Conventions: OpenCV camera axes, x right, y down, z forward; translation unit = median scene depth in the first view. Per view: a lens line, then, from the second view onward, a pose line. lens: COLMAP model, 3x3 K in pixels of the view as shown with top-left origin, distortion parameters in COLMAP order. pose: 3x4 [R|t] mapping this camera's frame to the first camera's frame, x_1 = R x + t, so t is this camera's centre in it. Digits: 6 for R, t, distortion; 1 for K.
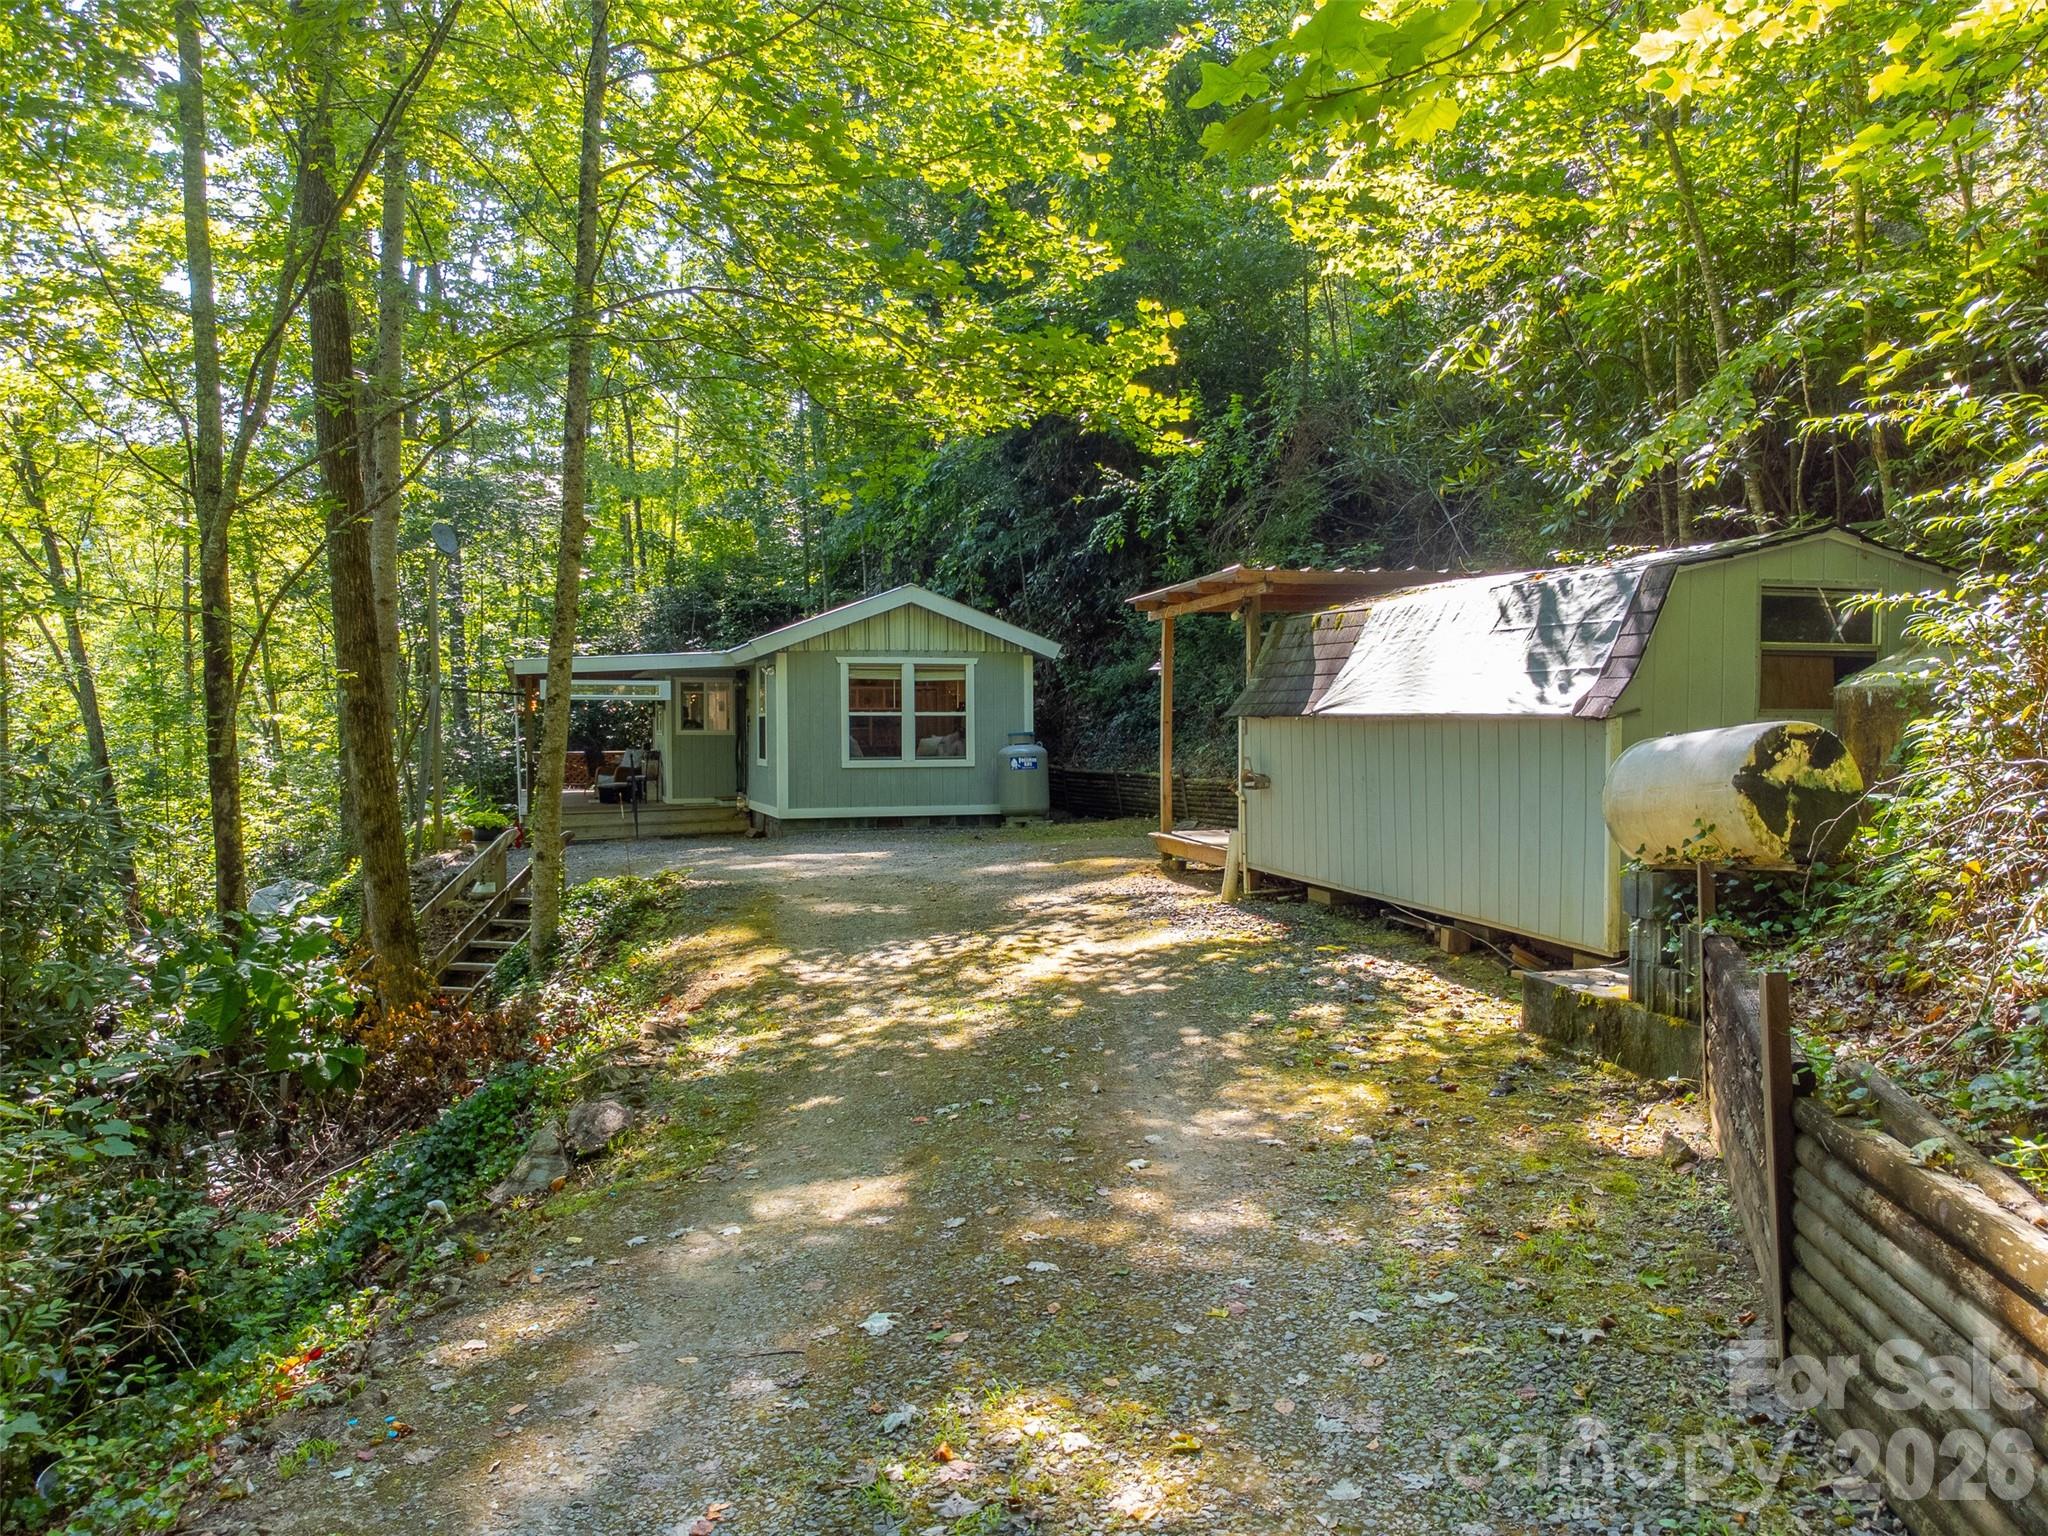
lens RADIAL K [[1563.5, 0, 1024.0], [0, 1563.5, 768.0], [0, 0, 1]] dist [0.032111, -0.003555]
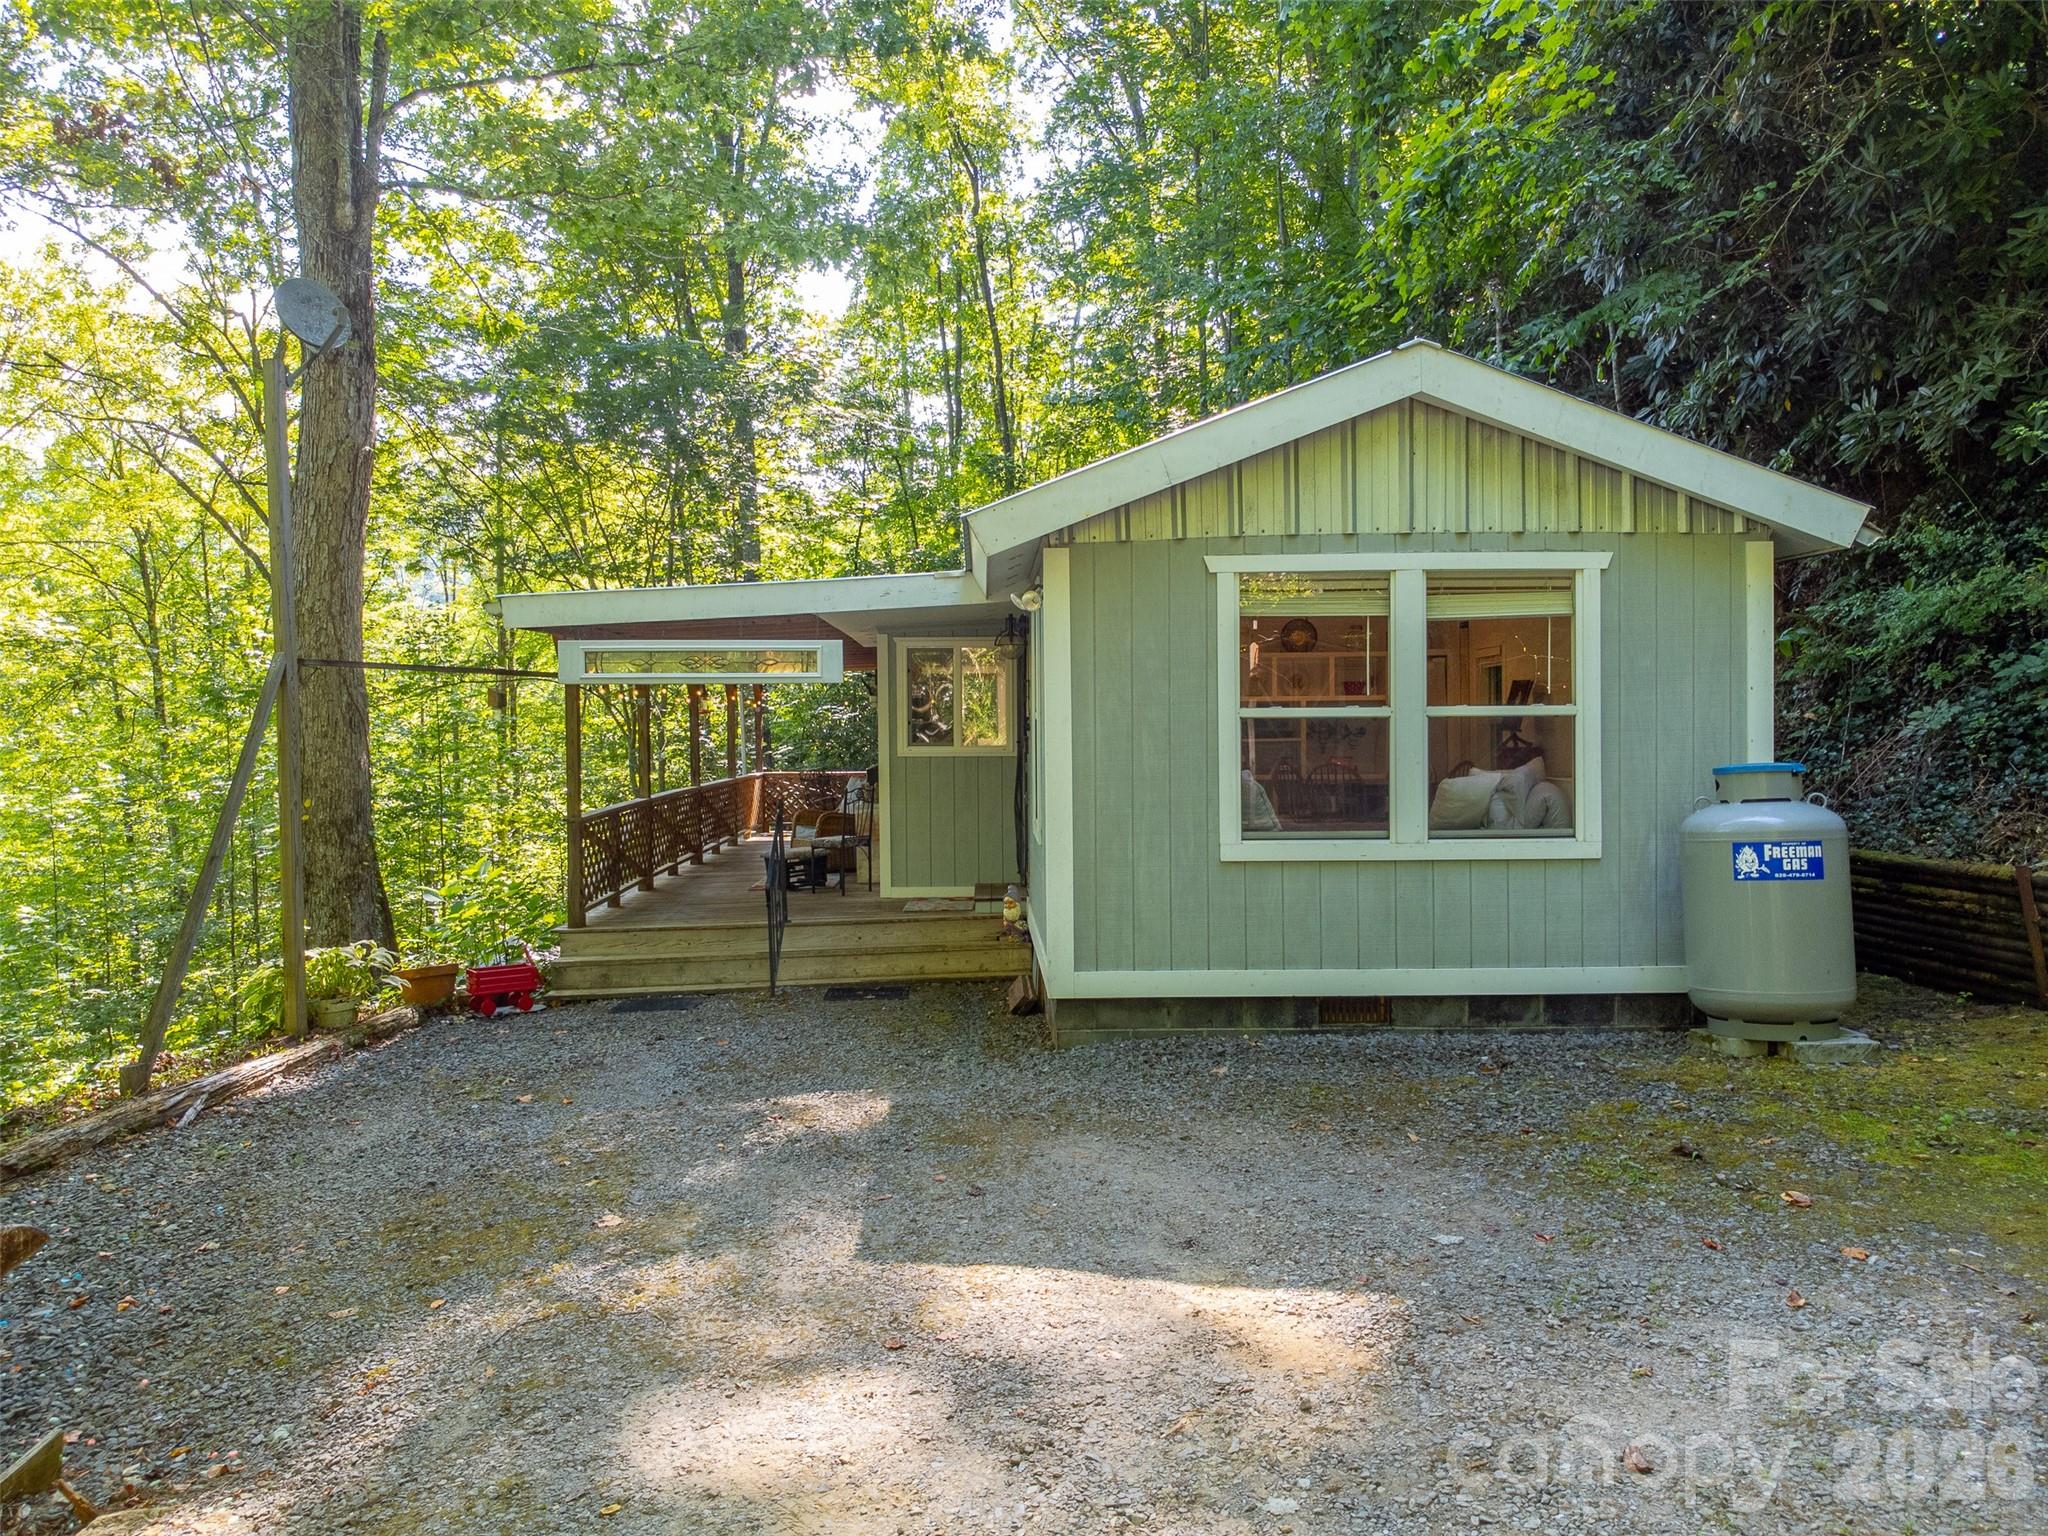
lens RADIAL K [[1563.5, 0, 1024.0], [0, 1563.5, 768.0], [0, 0, 1]] dist [0.032111, -0.003555]
pose [[0.961847, 0.003712, -0.273562, -0.060334], [-0.002547, 0.999986, 0.004614, -0.023000], [0.273576, -0.003741, 0.961843, 0.629662]]
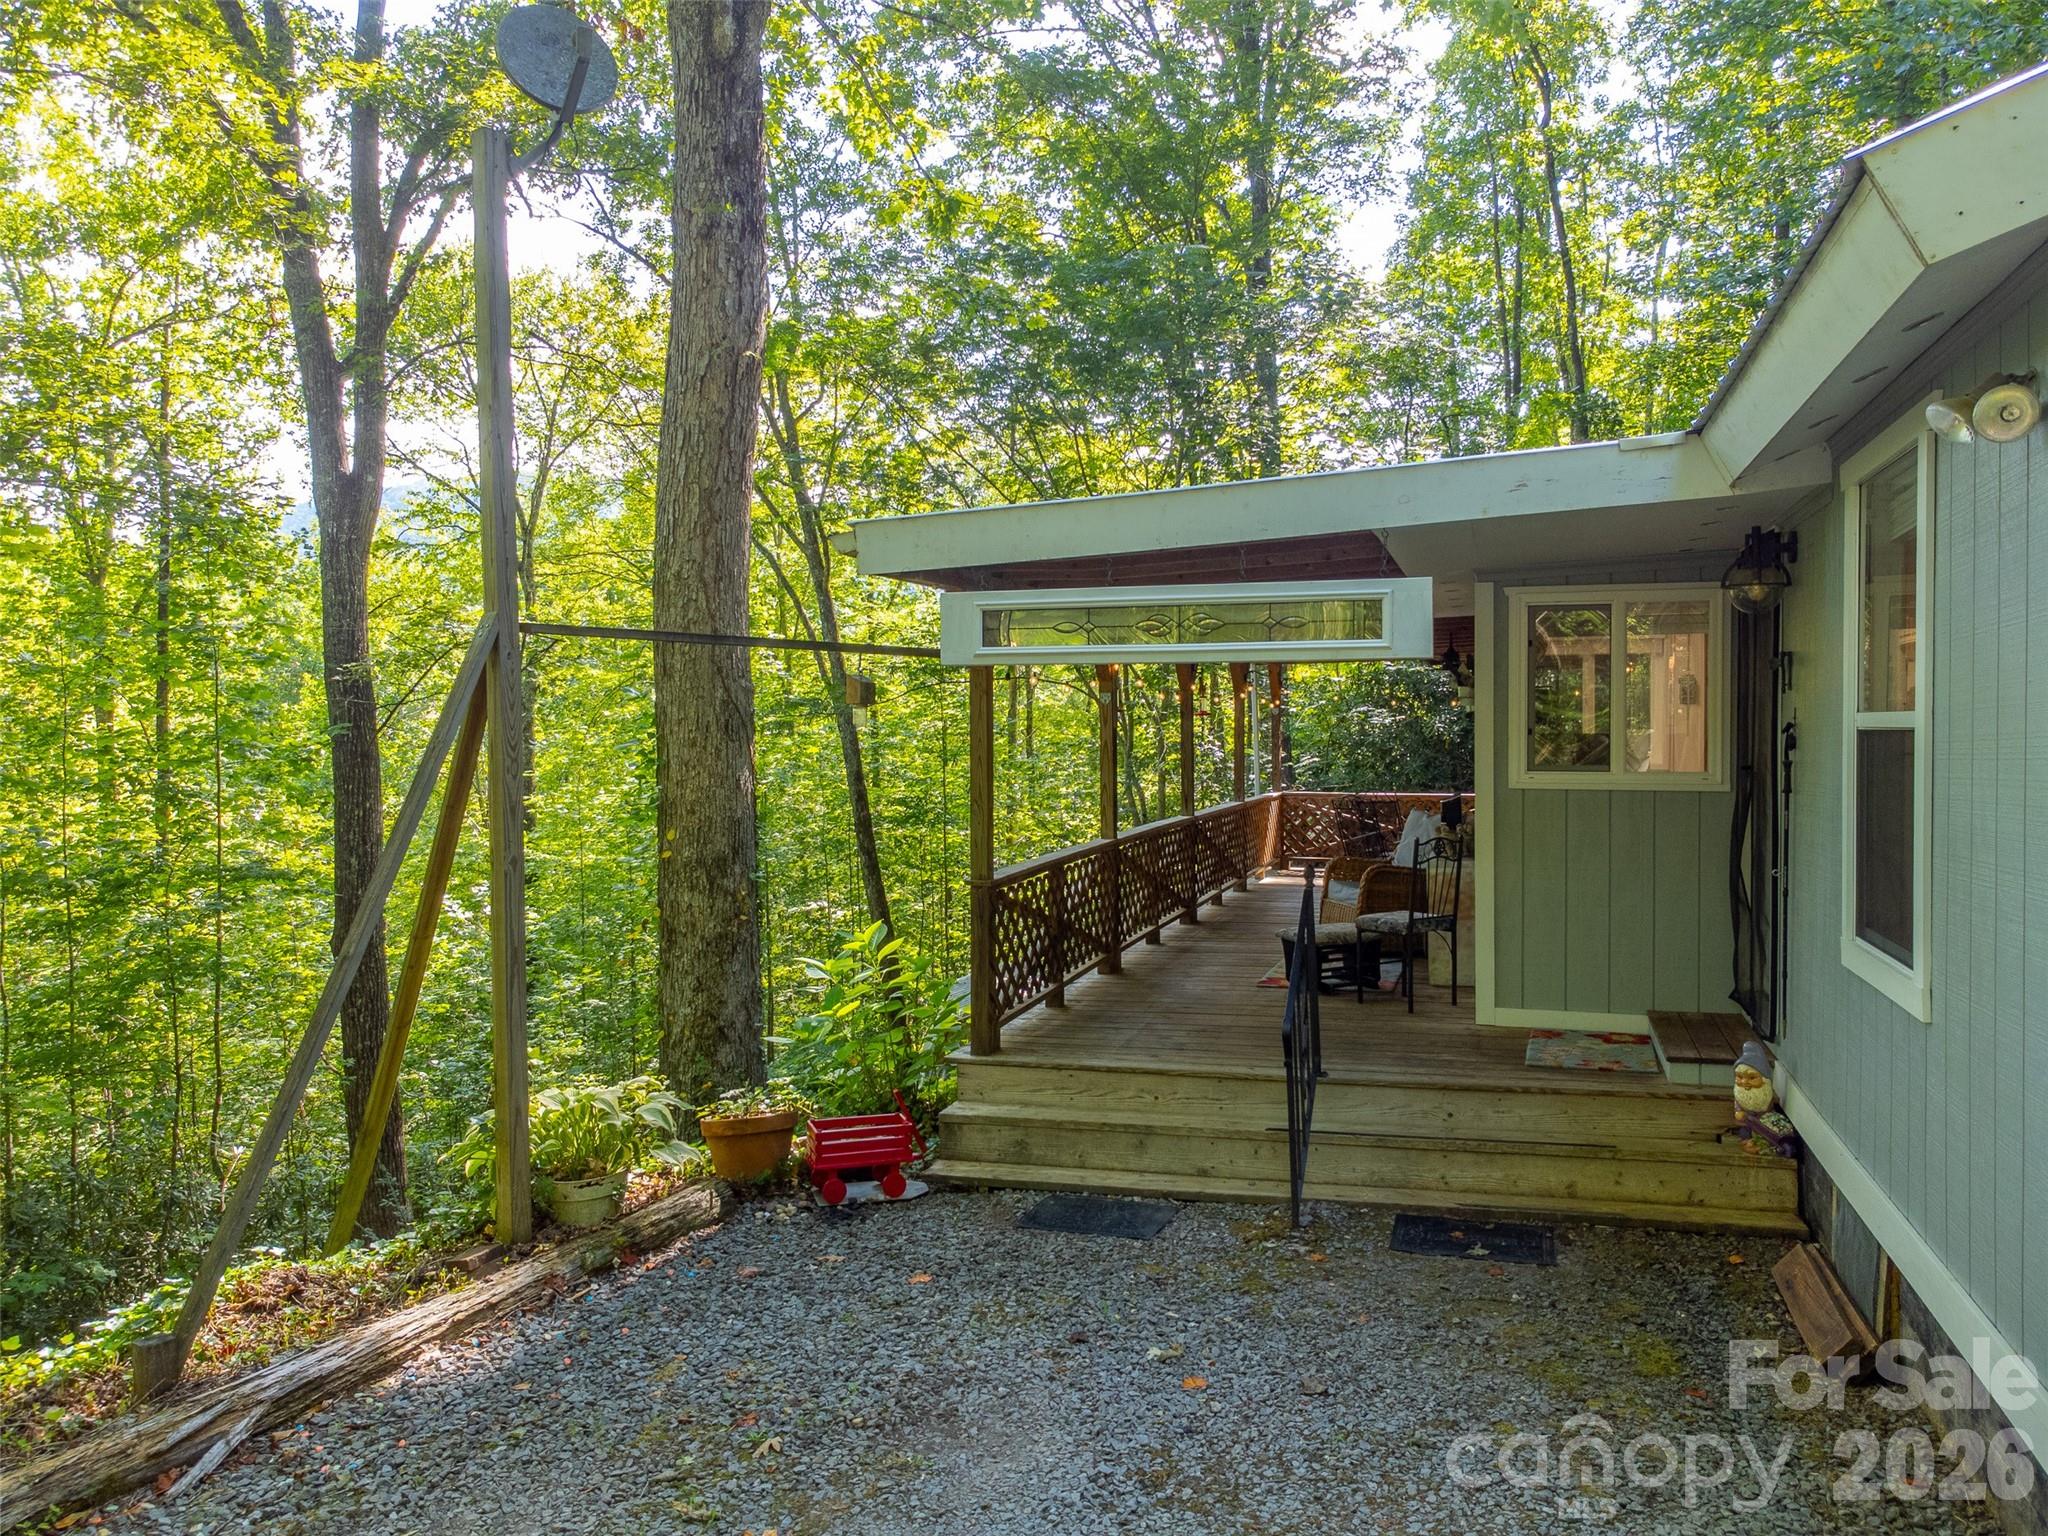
lens RADIAL K [[1563.5, 0, 1024.0], [0, 1563.5, 768.0], [0, 0, 1]] dist [0.032111, -0.003555]
pose [[0.822143, 0.015577, -0.569067, -0.151117], [-0.015606, 0.999867, 0.004822, -0.028566], [0.569066, 0.004916, 0.822277, 0.820461]]
